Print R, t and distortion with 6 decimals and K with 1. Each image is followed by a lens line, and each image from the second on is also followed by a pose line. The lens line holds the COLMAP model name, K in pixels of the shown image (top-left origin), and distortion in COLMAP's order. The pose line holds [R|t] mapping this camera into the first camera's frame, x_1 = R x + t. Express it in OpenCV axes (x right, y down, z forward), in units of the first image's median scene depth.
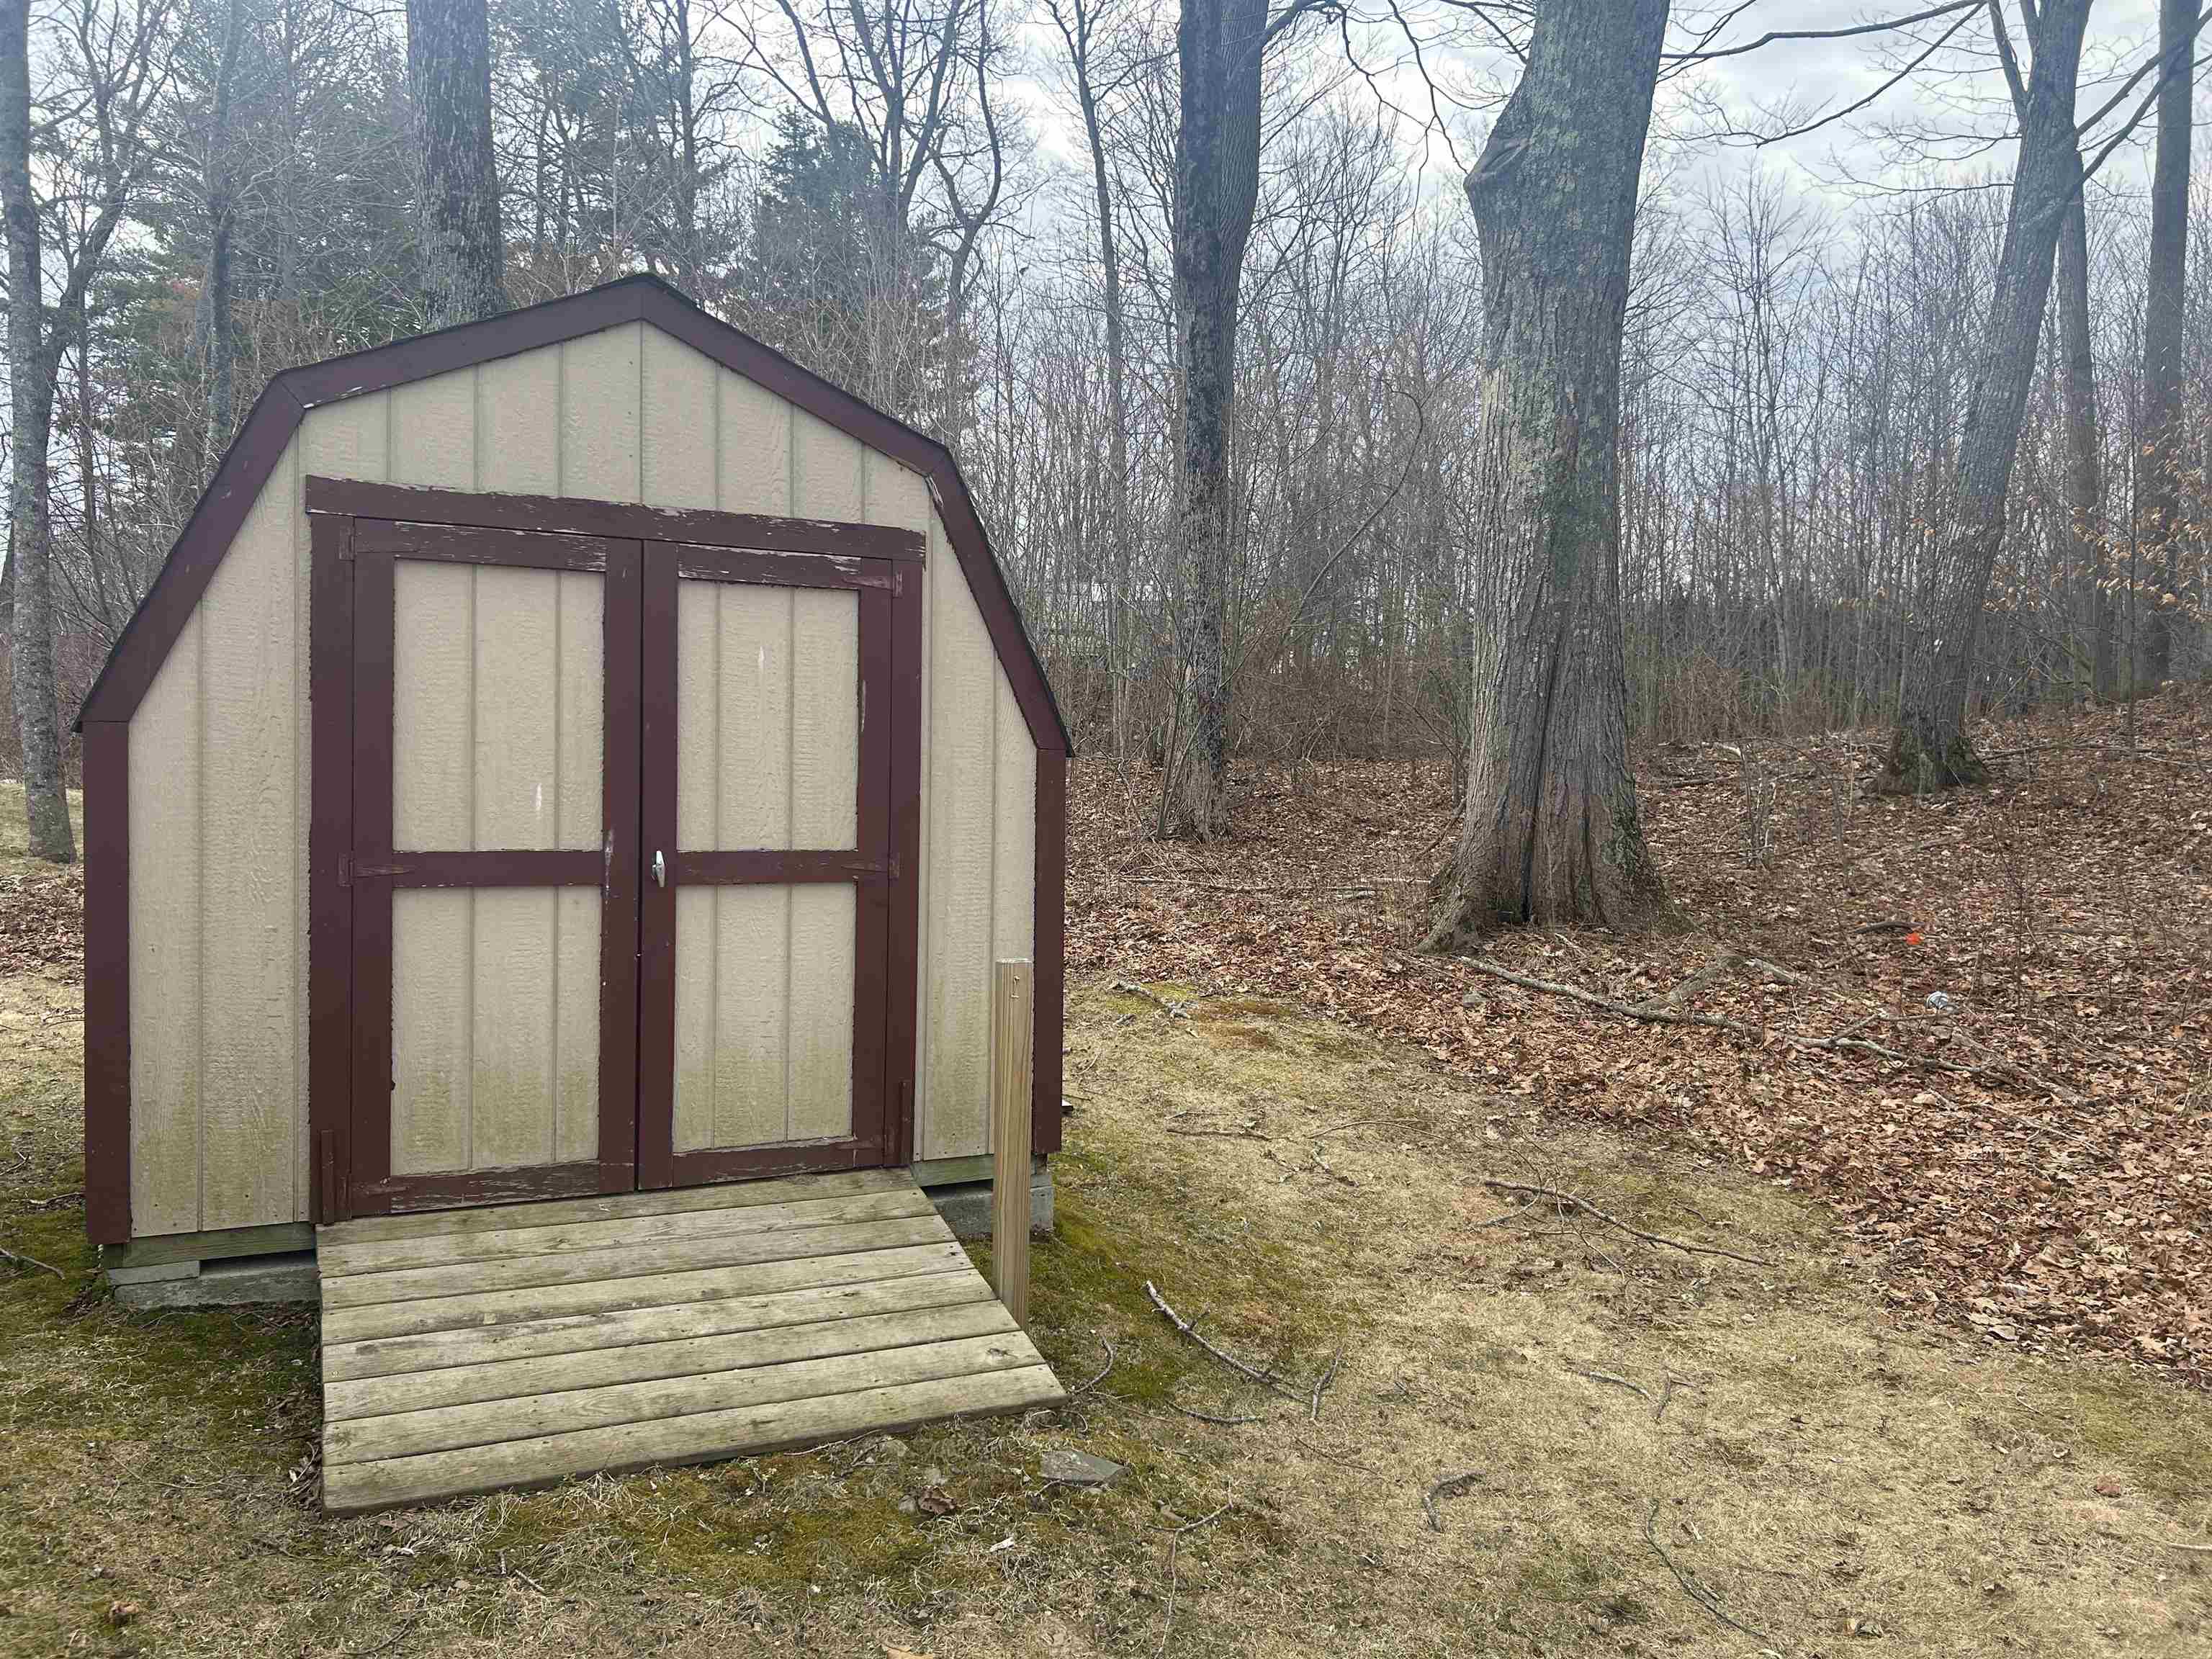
lens RADIAL K [[1660.8, 0, 1104.8], [0, 1660.8, 837.0], [0, 0, 1]] dist [0.050437, -0.048156]
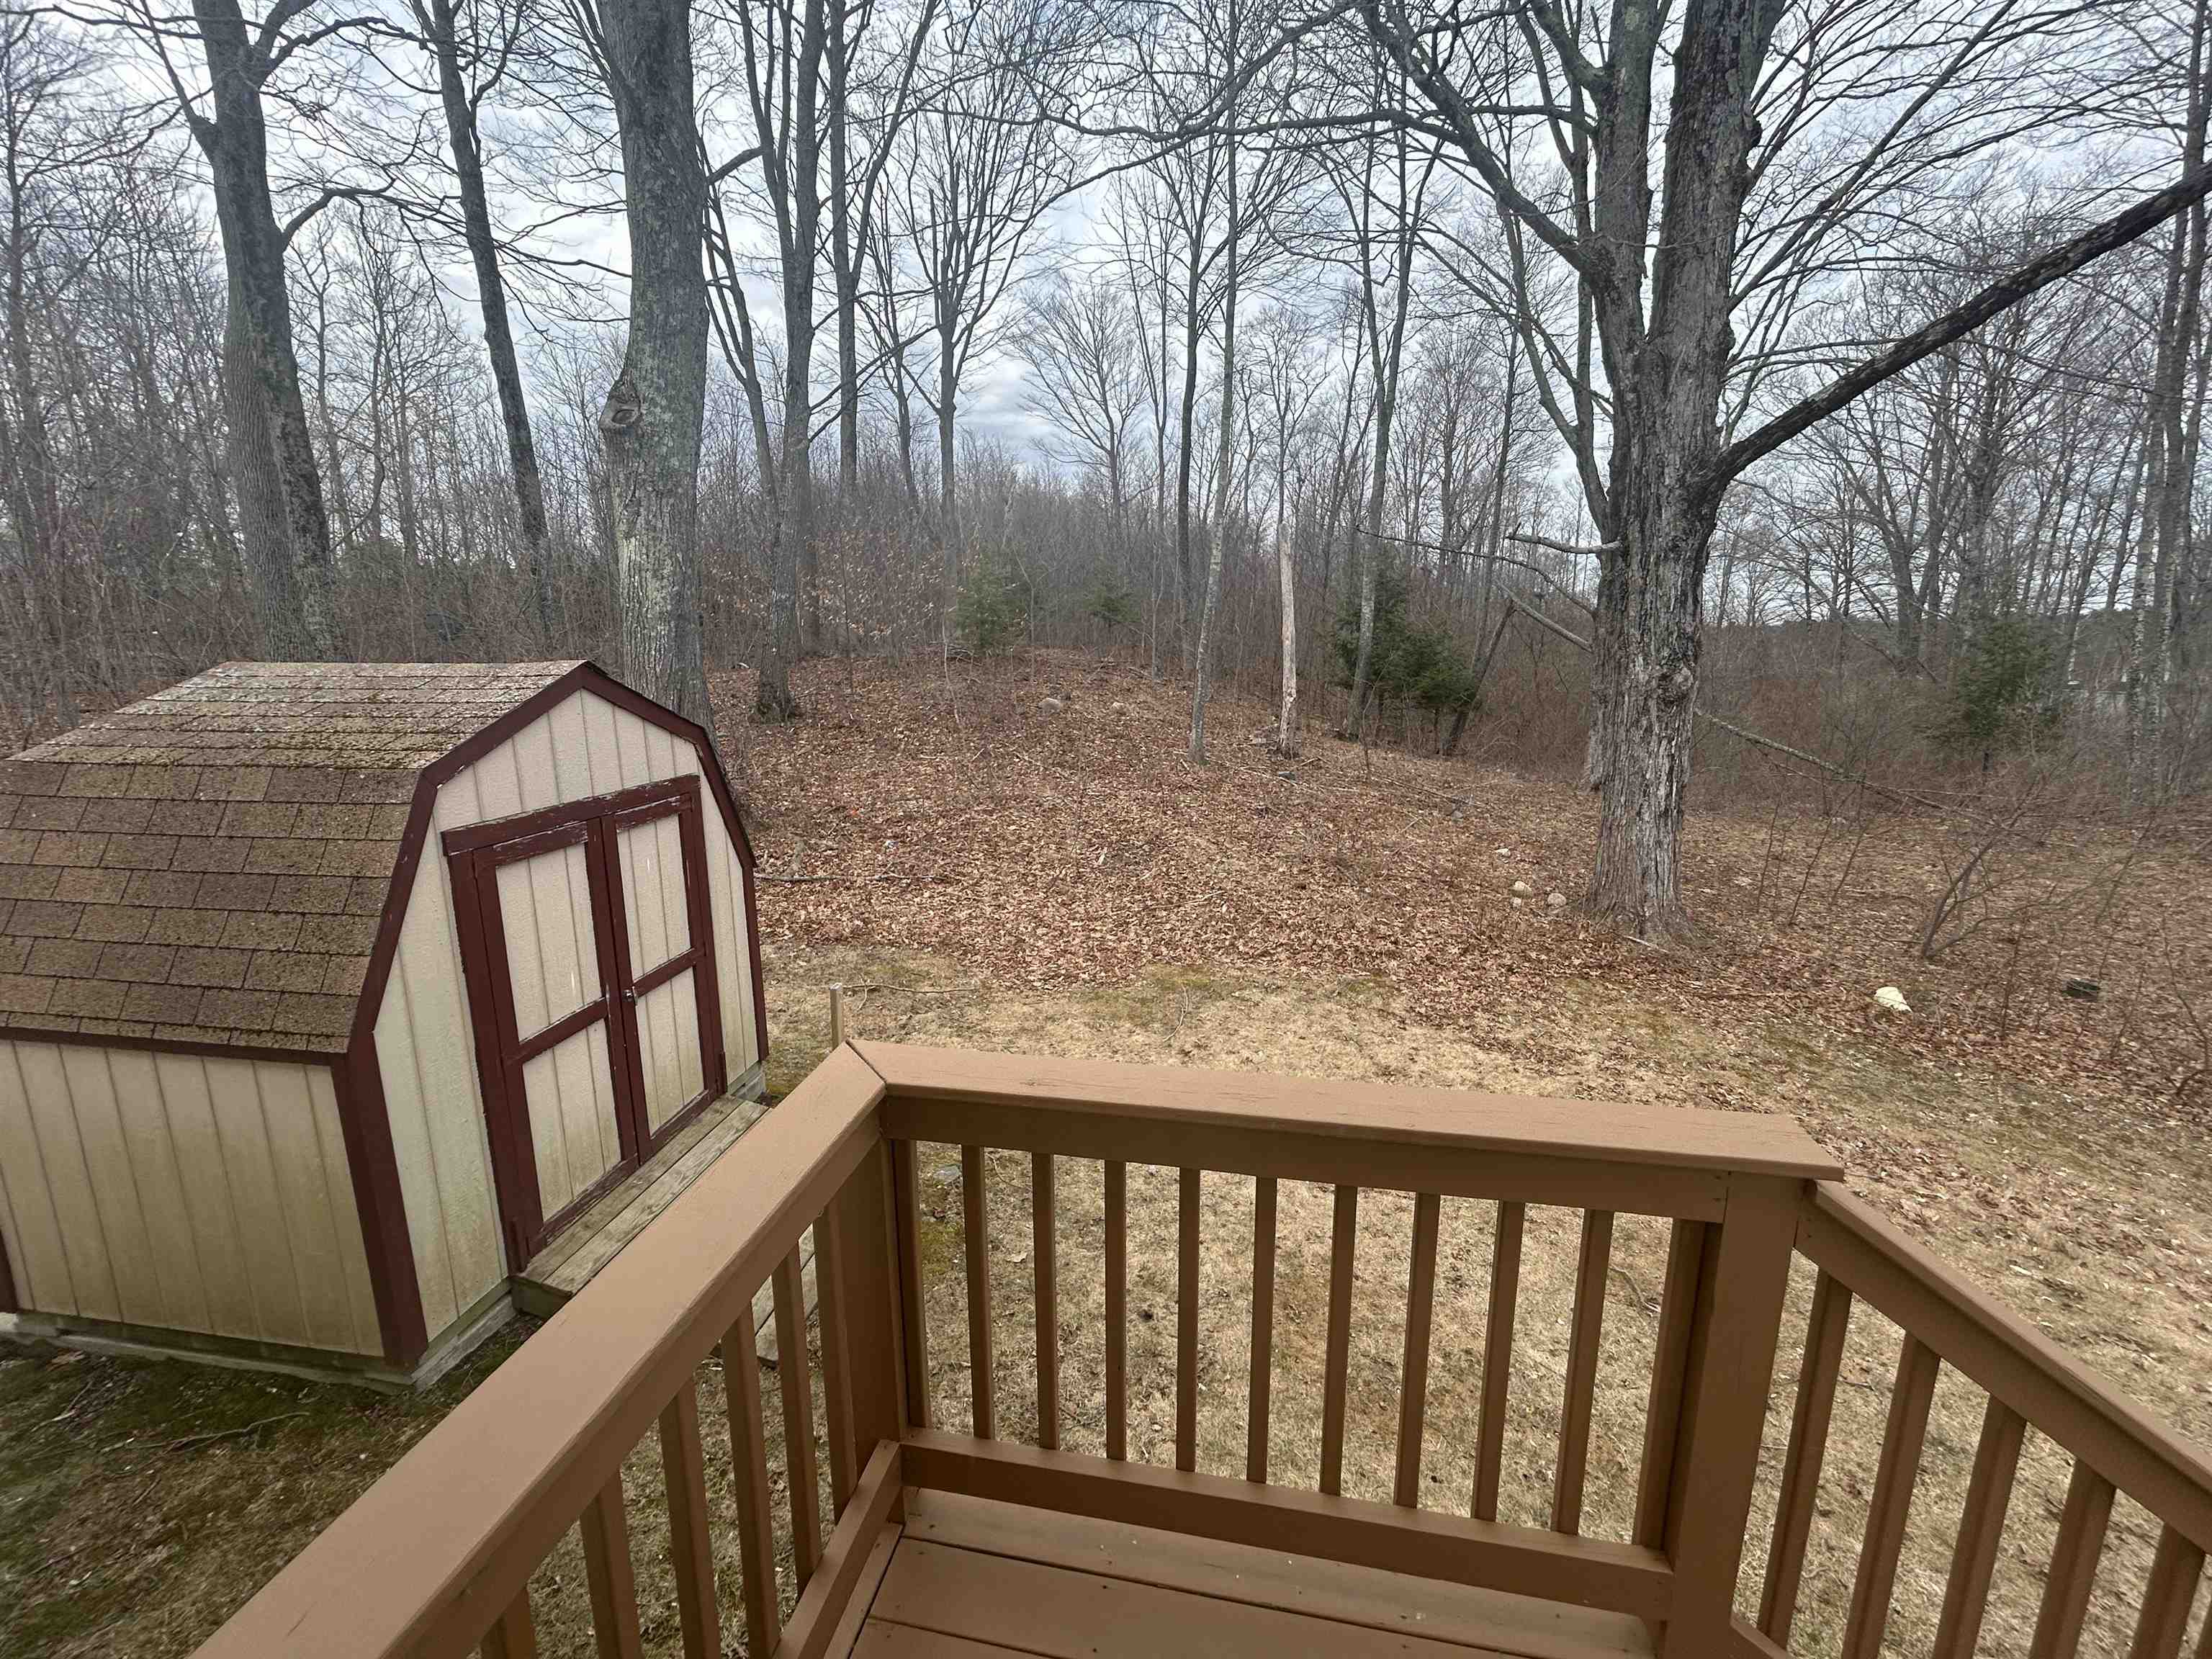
lens RADIAL K [[889.8, 0, 1108.6], [0, 889.8, 837.2], [0, 0, 1]] dist [-0.001571, 0.000777]
pose [[0.576370, -0.188225, 0.795216, -0.669568], [0.052393, 0.979621, 0.193899, -0.292062], [-0.815507, -0.070094, 0.574486, 0.050025]]
